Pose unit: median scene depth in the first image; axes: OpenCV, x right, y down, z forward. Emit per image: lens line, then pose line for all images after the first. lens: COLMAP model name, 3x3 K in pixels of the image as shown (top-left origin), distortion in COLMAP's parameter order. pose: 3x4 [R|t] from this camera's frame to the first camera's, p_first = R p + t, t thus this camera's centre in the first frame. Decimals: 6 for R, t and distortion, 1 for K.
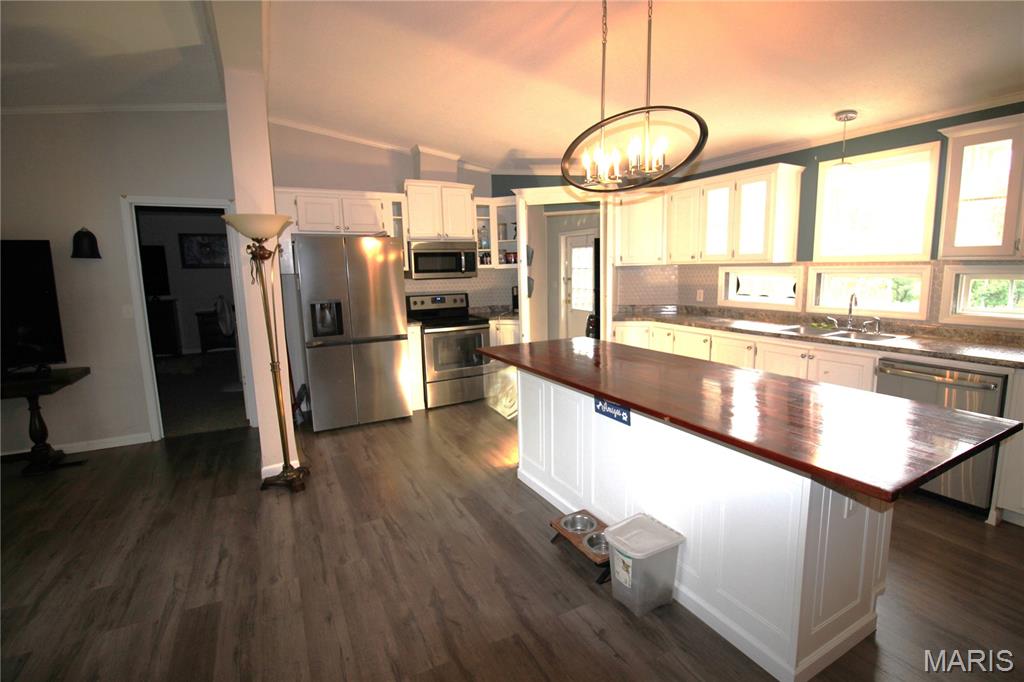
lens RADIAL K [[475.3, 0, 521.4], [0, 475.3, 340.0], [0, 0, 1]] dist [-0.011433, -0.005238]
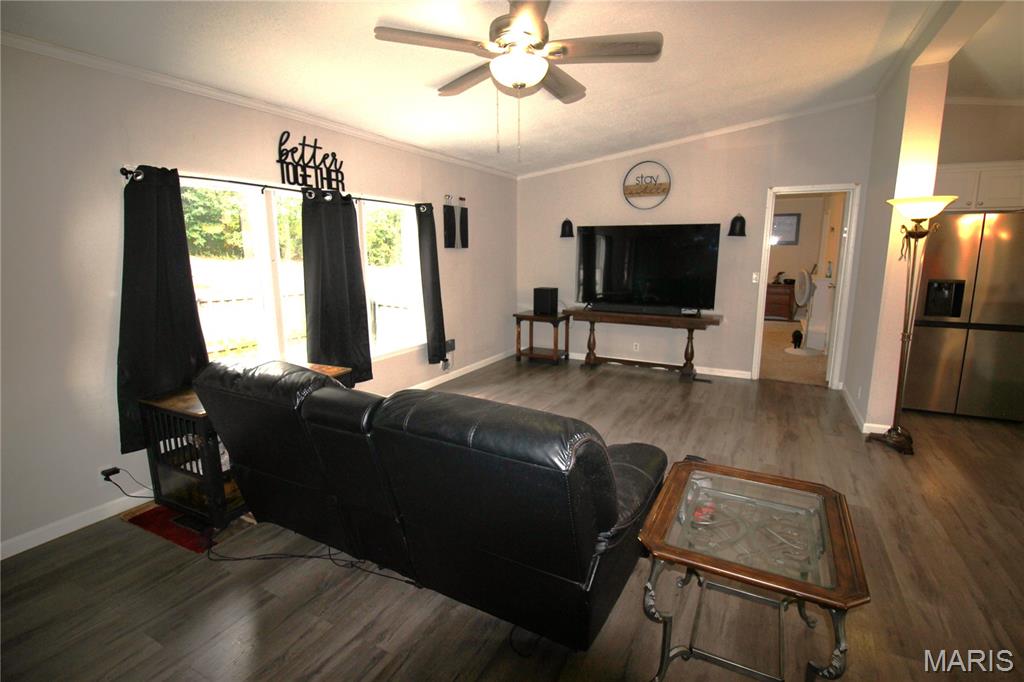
lens RADIAL K [[475.3, 0, 512.6], [0, 475.3, 334.5], [0, 0, 1]] dist [-0.011433, -0.005238]
pose [[0.555271, 0.161385, -0.815861, -0.129474], [-0.130509, 0.985747, 0.106166, 0.050208], [0.821366, 0.047526, 0.568419, -0.332440]]
